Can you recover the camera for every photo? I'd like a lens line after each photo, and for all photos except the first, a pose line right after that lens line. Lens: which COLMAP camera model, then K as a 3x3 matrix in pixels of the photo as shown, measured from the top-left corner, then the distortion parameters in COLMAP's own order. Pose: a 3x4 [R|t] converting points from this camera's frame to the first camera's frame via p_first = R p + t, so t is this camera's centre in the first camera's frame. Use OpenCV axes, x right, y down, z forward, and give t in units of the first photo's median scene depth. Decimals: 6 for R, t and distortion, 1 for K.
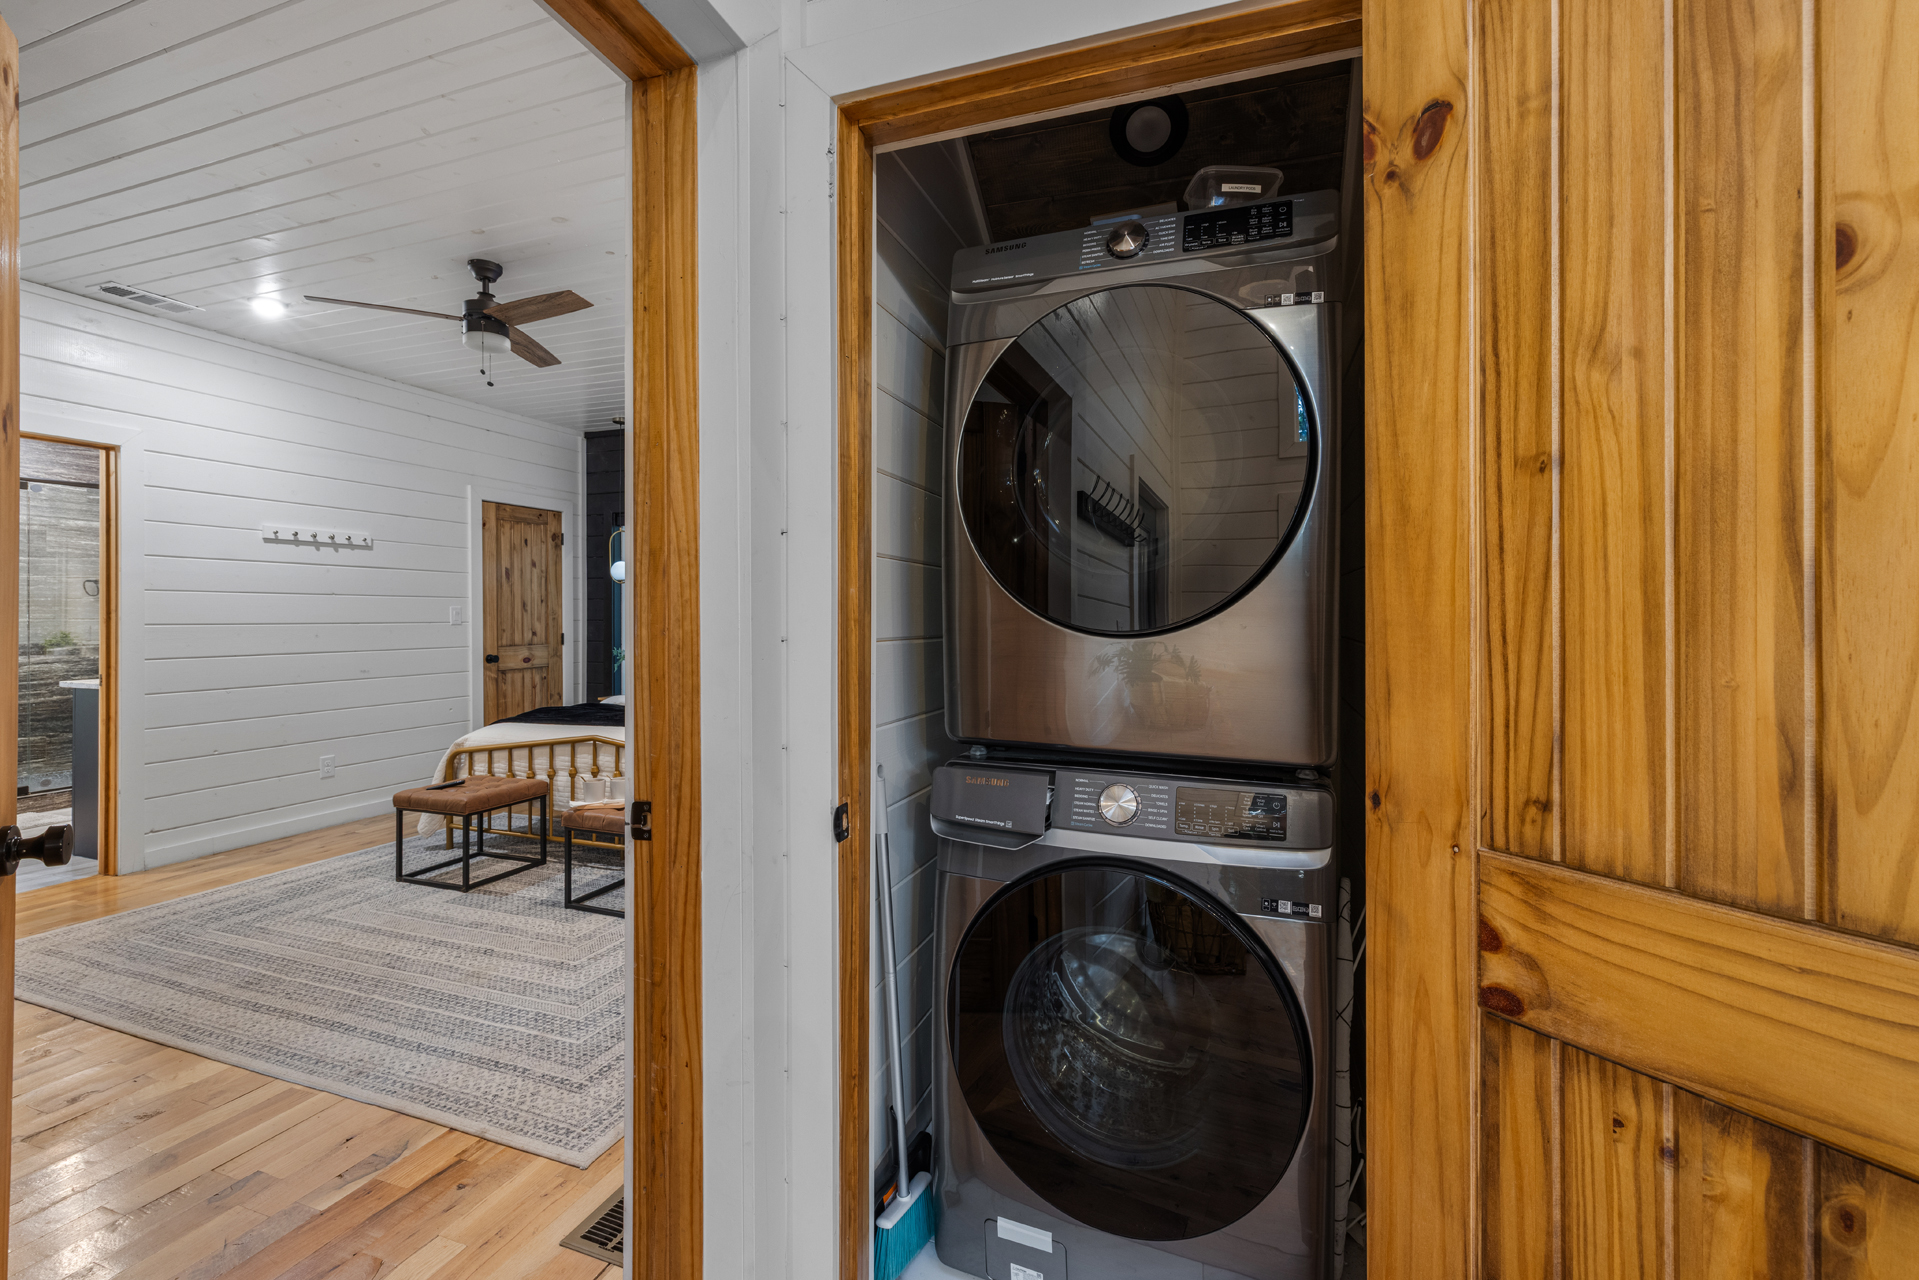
lens RADIAL K [[814.4, 0, 954.9], [0, 814.4, 622.8], [0, 0, 1]] dist [0.002826, -0.000471]
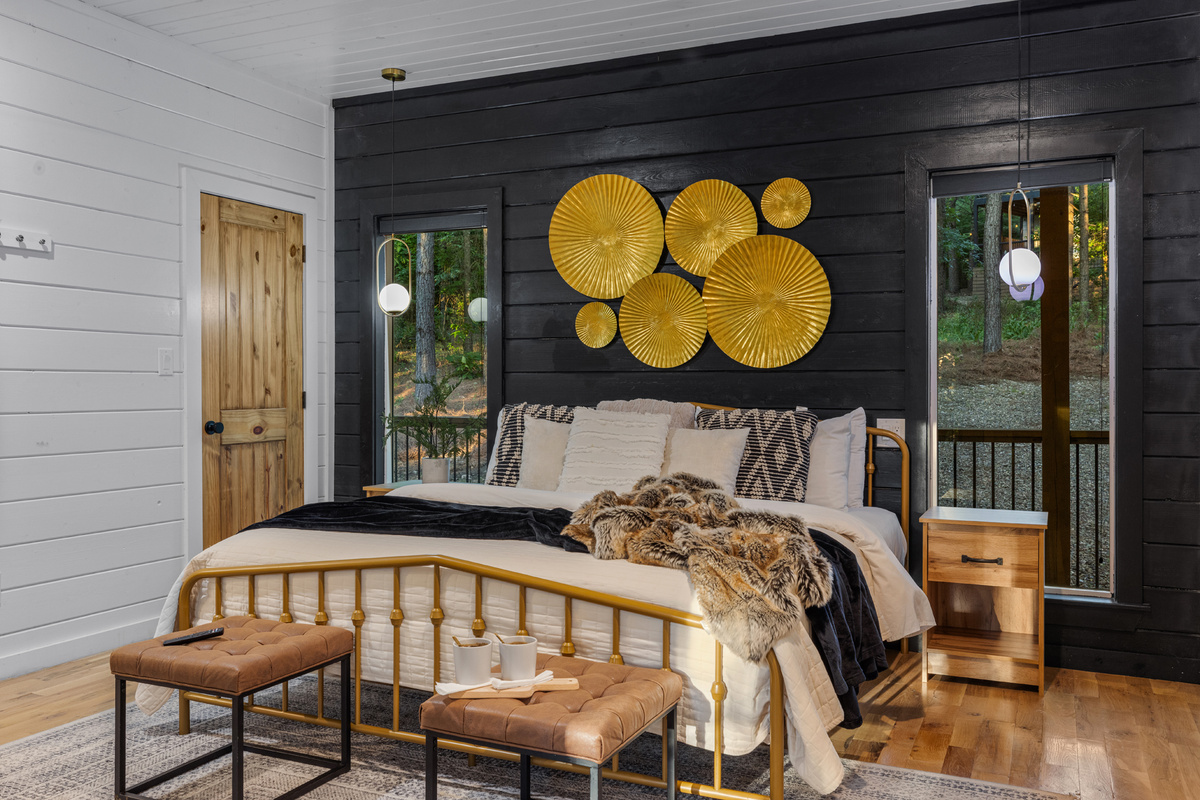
lens RADIAL K [[991.8, 0, 601.4], [0, 991.8, 402.3], [0, 0, 1]] dist [0.000212, 0.001748]
pose [[0.996747, 0.002960, -0.080538, -0.217300], [-0.002263, 0.999959, 0.008735, 0.018299], [0.080561, -0.008524, 0.996713, 0.247587]]
